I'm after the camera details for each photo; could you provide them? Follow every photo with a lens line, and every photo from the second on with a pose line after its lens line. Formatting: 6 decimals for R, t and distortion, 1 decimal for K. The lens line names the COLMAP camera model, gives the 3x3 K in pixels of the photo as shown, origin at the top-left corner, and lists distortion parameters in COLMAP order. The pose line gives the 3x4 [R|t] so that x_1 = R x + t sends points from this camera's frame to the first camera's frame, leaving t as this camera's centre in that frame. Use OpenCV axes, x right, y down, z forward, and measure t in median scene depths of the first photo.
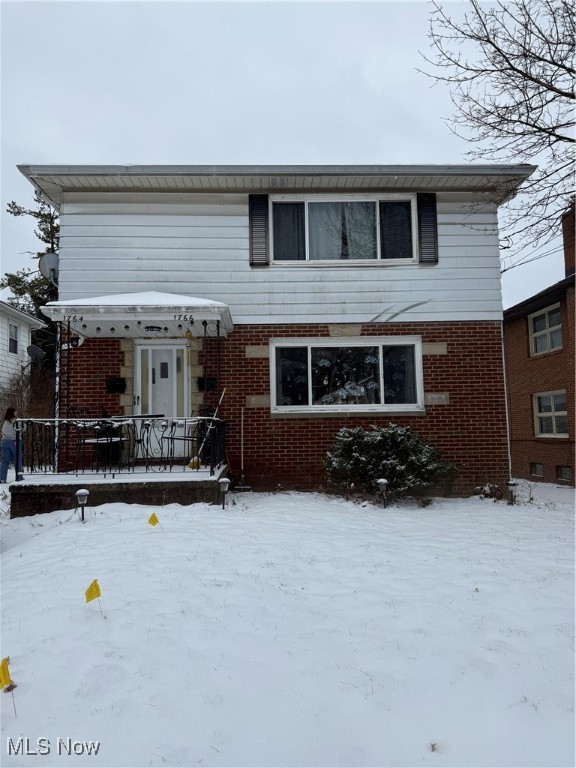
lens RADIAL K [[536.8, 0, 283.0], [0, 536.8, 384.1], [0, 0, 1]] dist [0.056547, -0.022452]
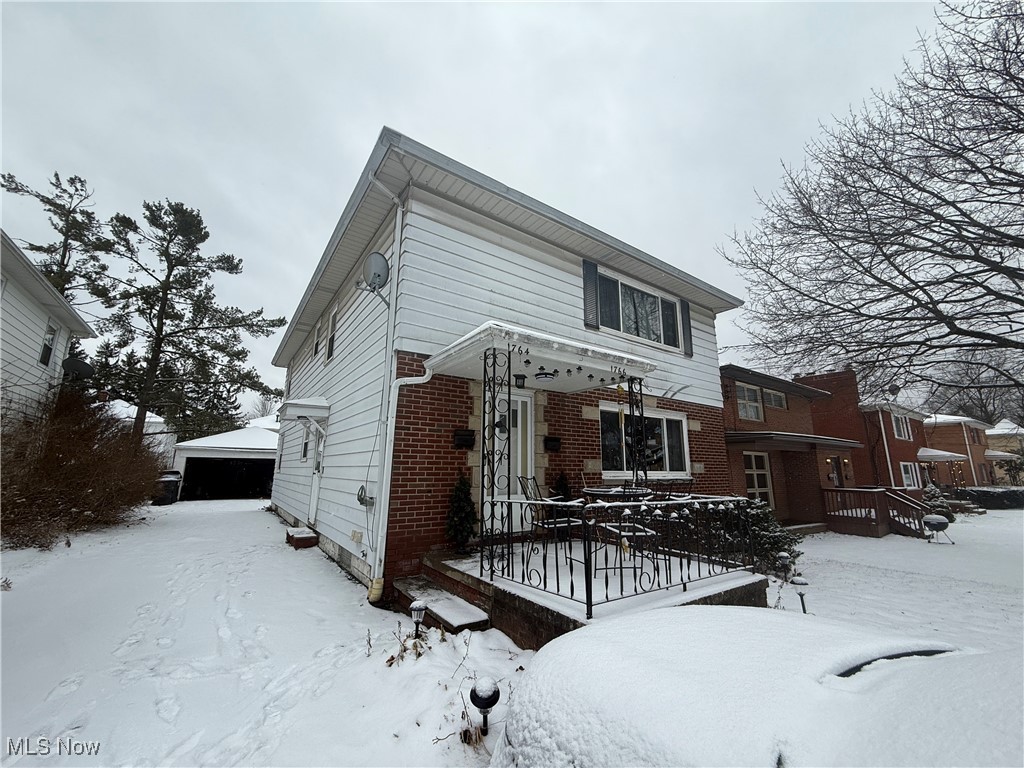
lens RADIAL K [[406.6, 0, 511.1], [0, 406.6, 381.1], [0, 0, 1]] dist [0.005176, 0.000232]
pose [[0.835791, 0.142212, 0.530311, -0.558488], [-0.071714, 0.985875, -0.151354, 0.003723], [-0.544345, 0.088470, 0.834183, 0.457016]]
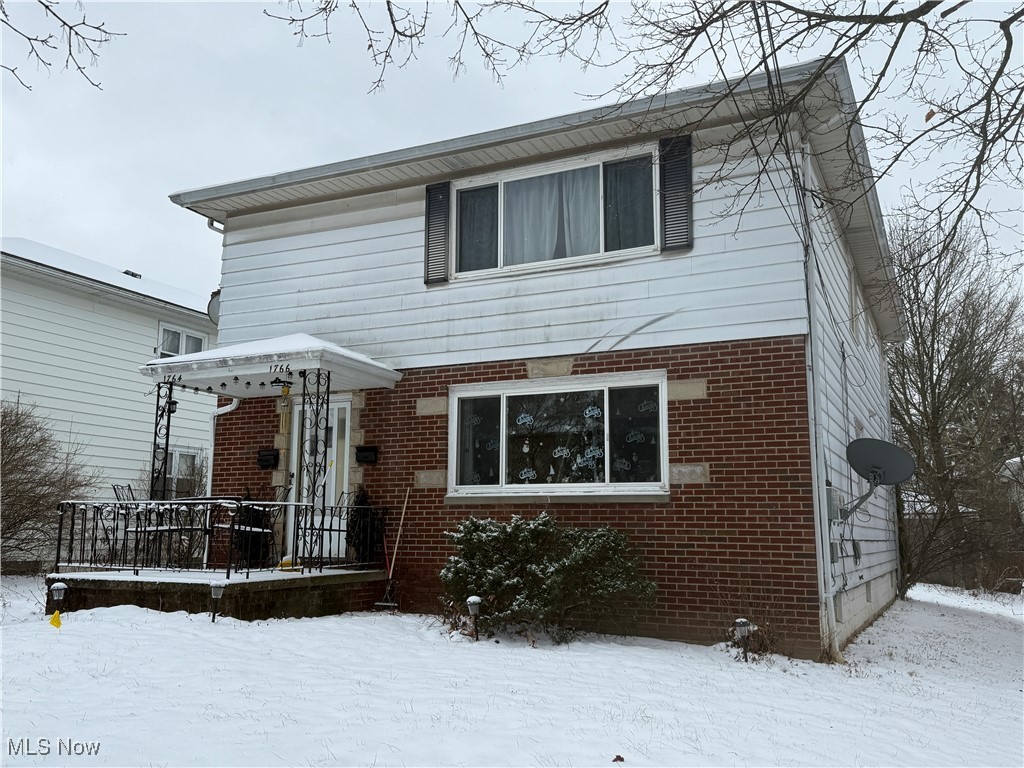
lens RADIAL K [[912.5, 0, 507.9], [0, 912.5, 382.9], [0, 0, 1]] dist [0.087445, 0.008531]
pose [[0.883560, -0.052694, -0.465344, 0.580822], [0.016618, 0.996552, -0.081295, 0.006147], [0.468023, 0.064096, 0.881389, 0.009661]]
